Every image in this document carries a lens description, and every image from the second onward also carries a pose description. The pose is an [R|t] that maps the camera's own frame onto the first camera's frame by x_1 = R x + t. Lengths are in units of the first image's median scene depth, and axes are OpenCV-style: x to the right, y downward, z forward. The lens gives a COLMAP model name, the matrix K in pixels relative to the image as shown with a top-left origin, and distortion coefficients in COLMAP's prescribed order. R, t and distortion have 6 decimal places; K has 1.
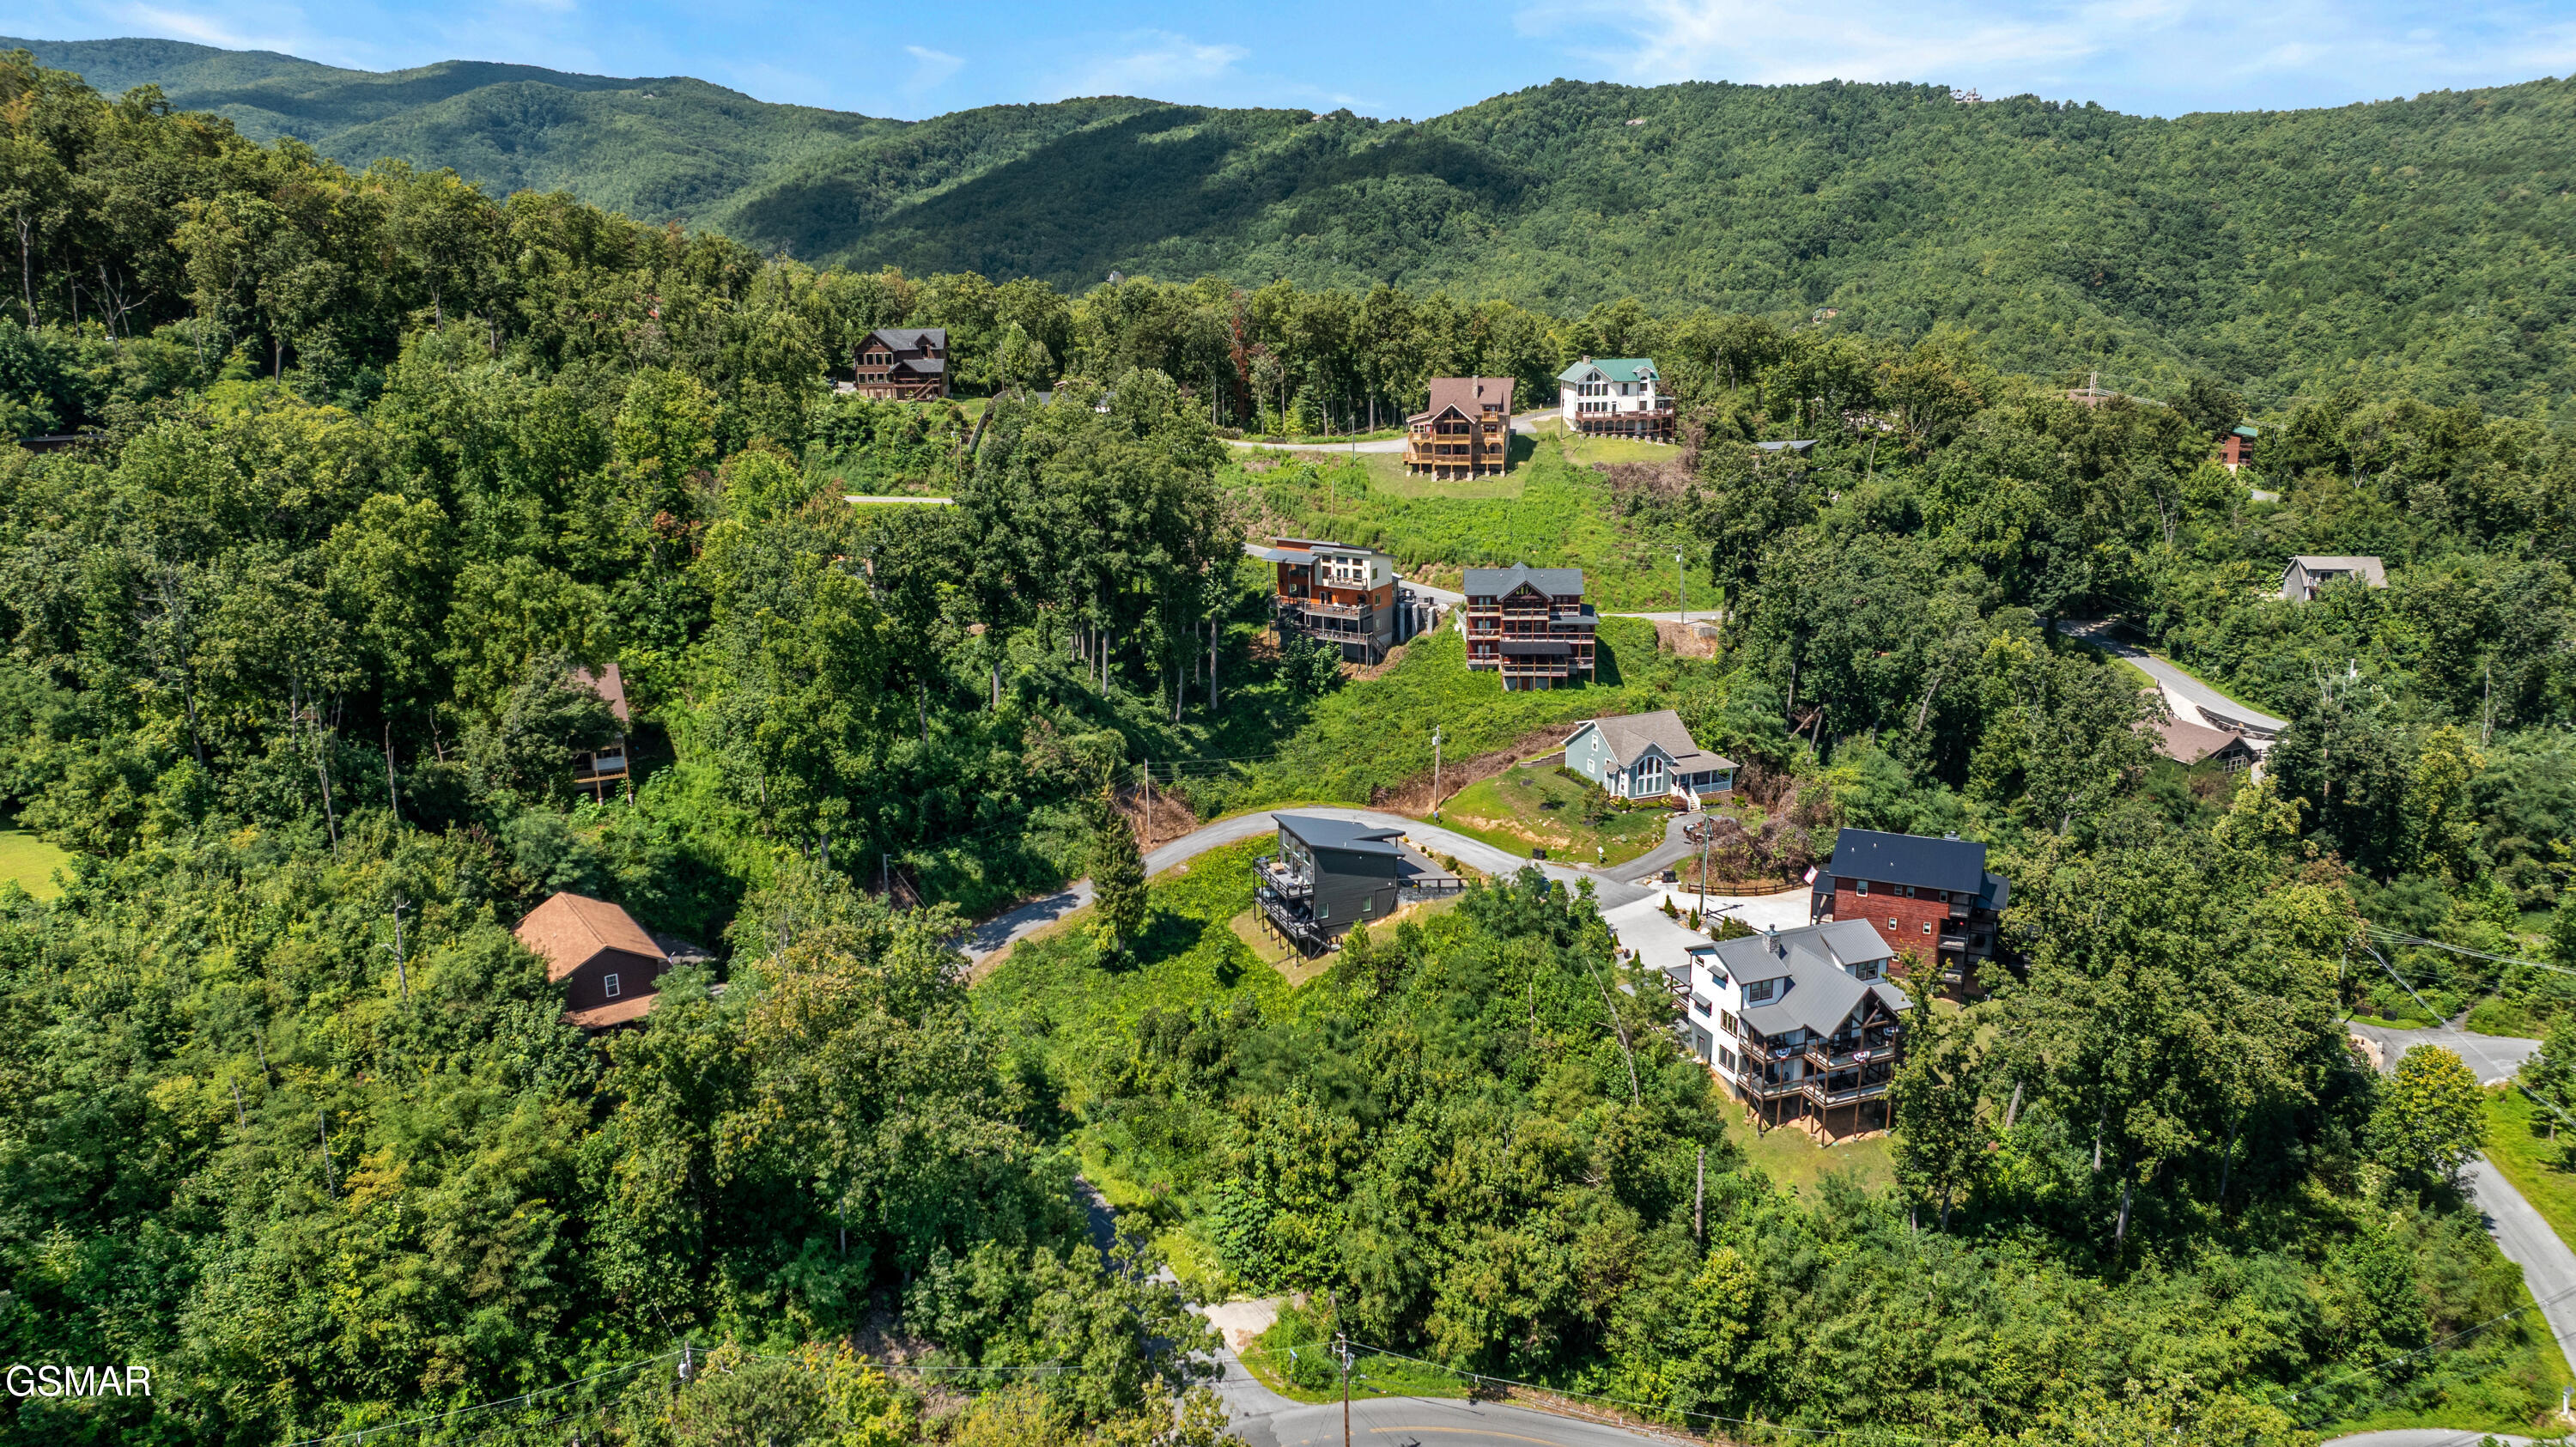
lens RADIAL K [[1811.2, 0, 1288.0], [0, 1811.2, 723.5], [0, 0, 1]] dist [-0.019351, 0.005496]
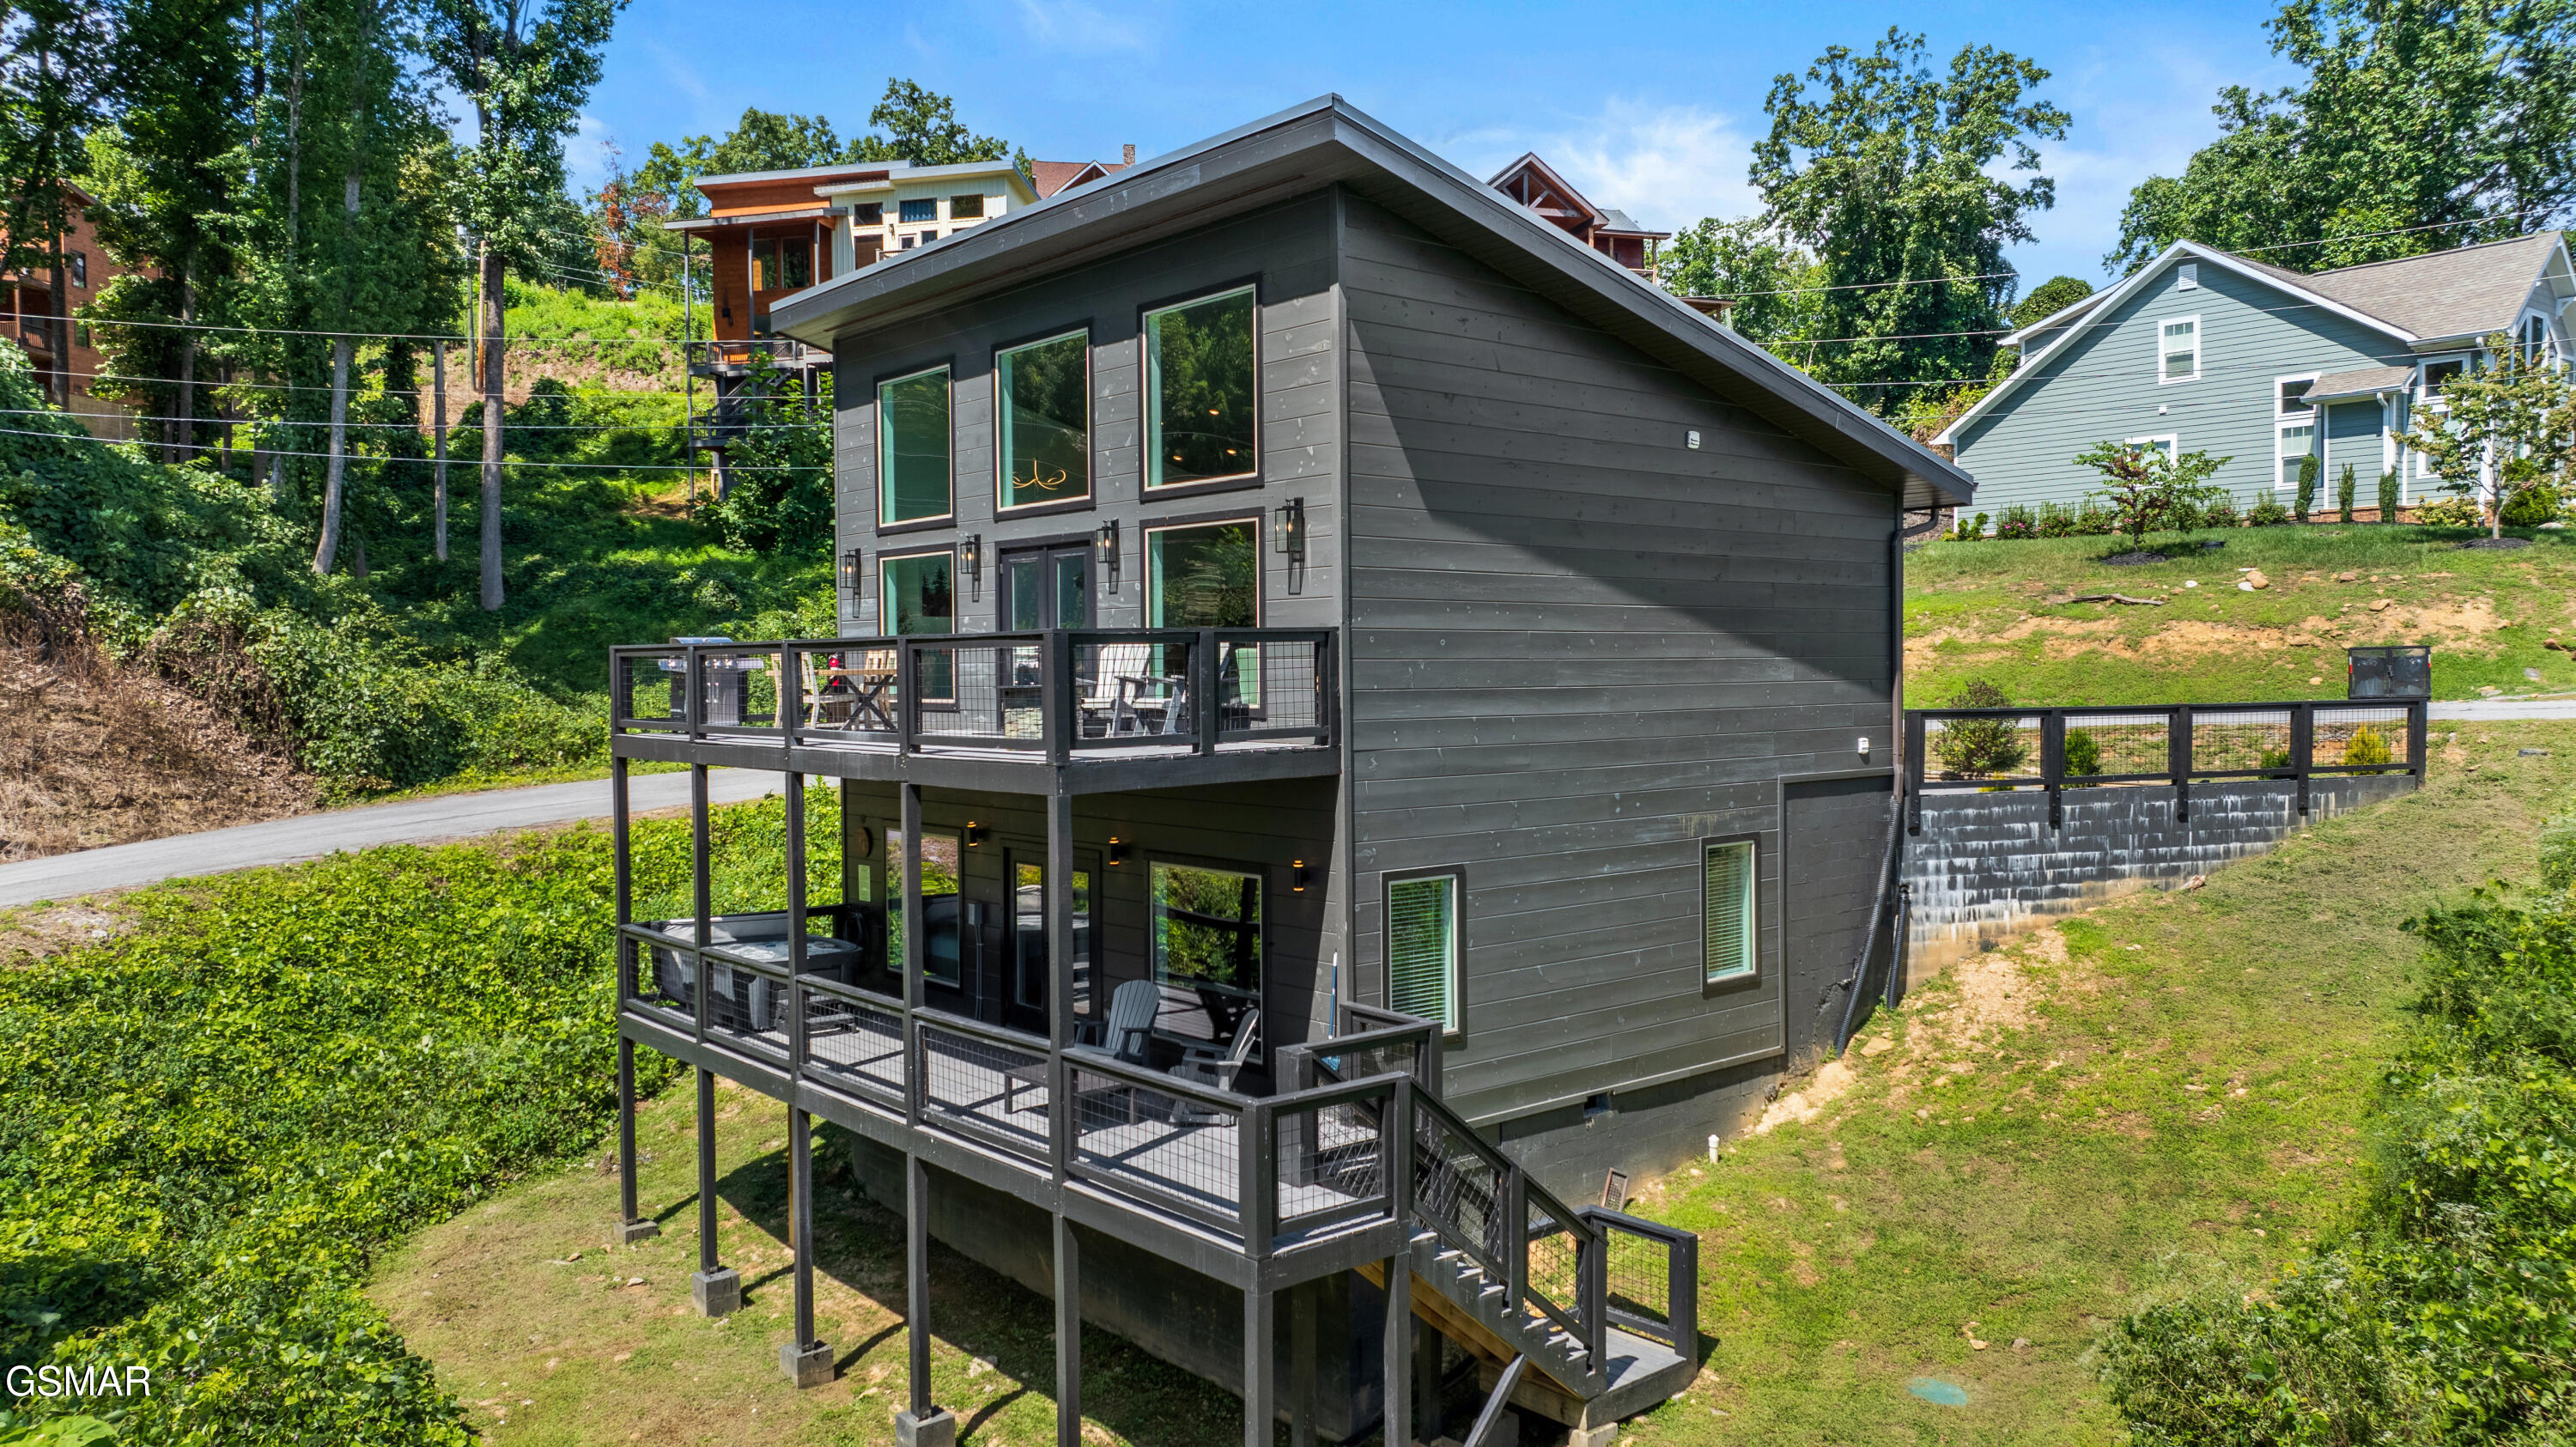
lens RADIAL K [[1816.5, 0, 1288.0], [0, 1816.5, 723.5], [0, 0, 1]] dist [-0.025864, -0.000065]
pose [[0.948076, -0.000610, 0.318044, -0.012020], [0.077331, 0.970430, -0.228660, 0.085294], [-0.308500, 0.241381, 0.920088, 0.695138]]
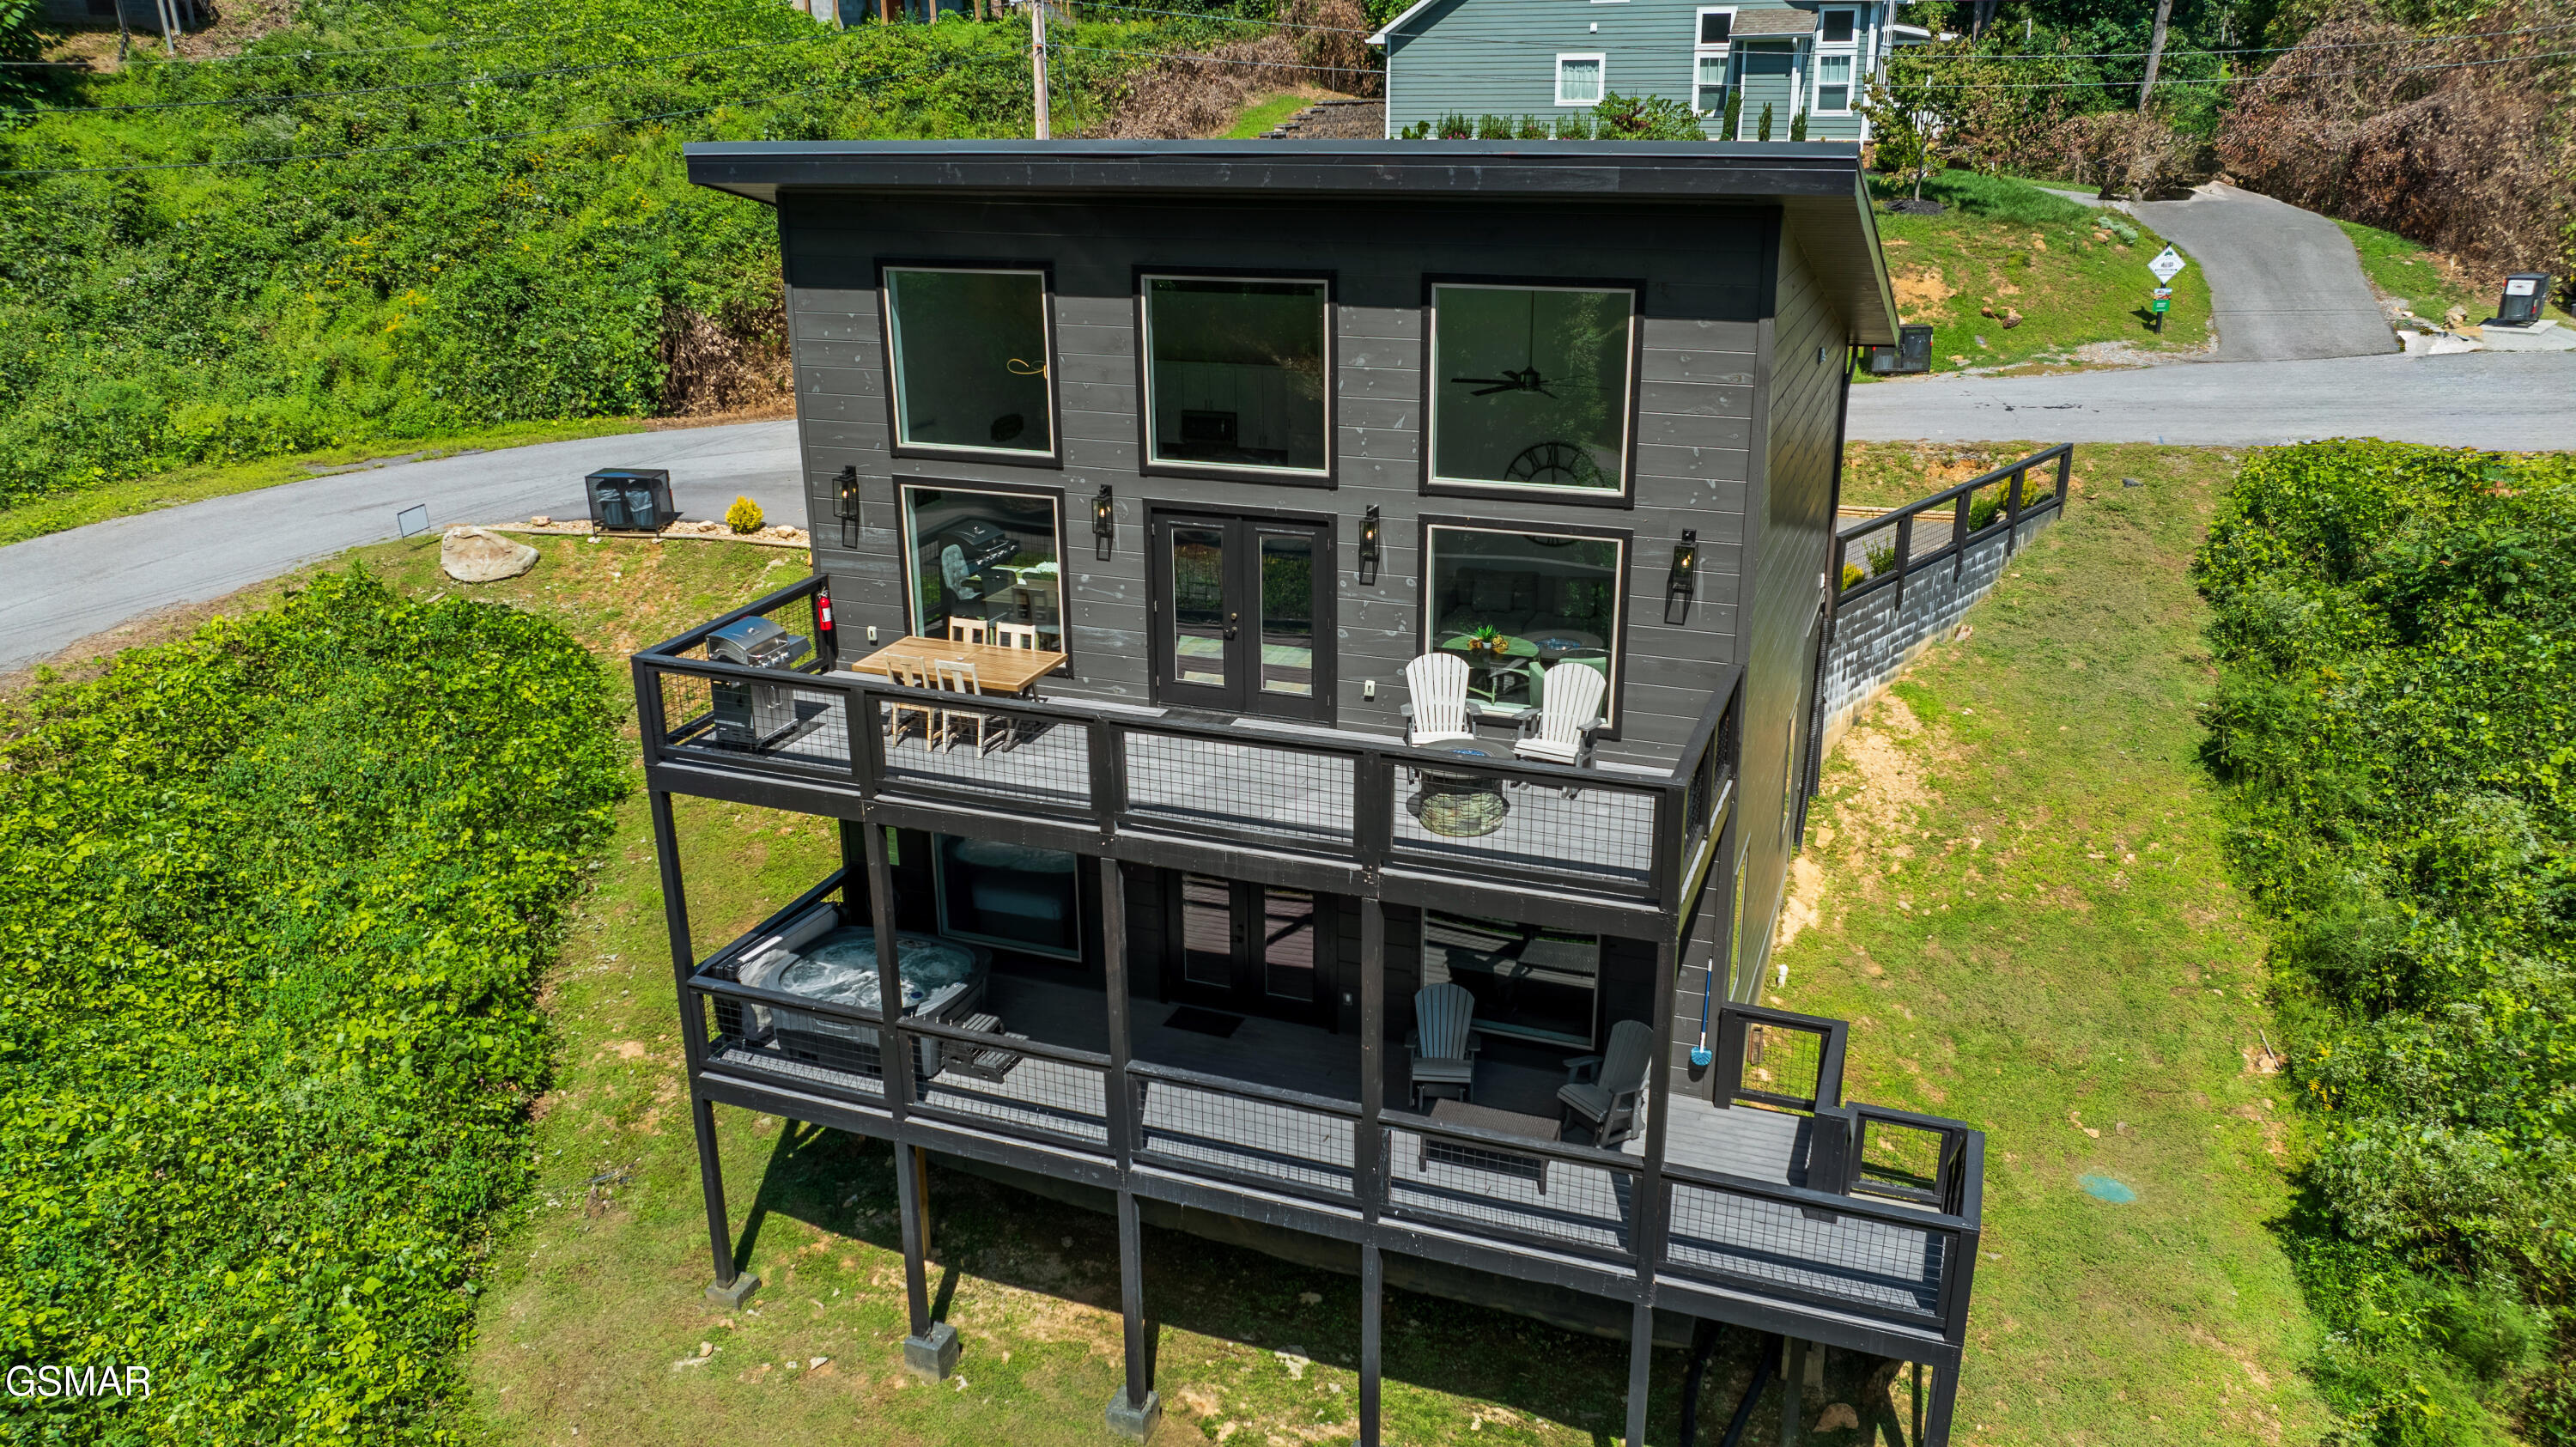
lens RADIAL K [[1811.2, 0, 1288.0], [0, 1811.2, 723.5], [0, 0, 1]] dist [-0.019351, 0.005496]
pose [[0.675687, -0.236401, 0.698257, -0.047232], [0.193754, 0.970837, 0.141194, 0.056132], [-0.711272, 0.039887, 0.701785, 0.720526]]
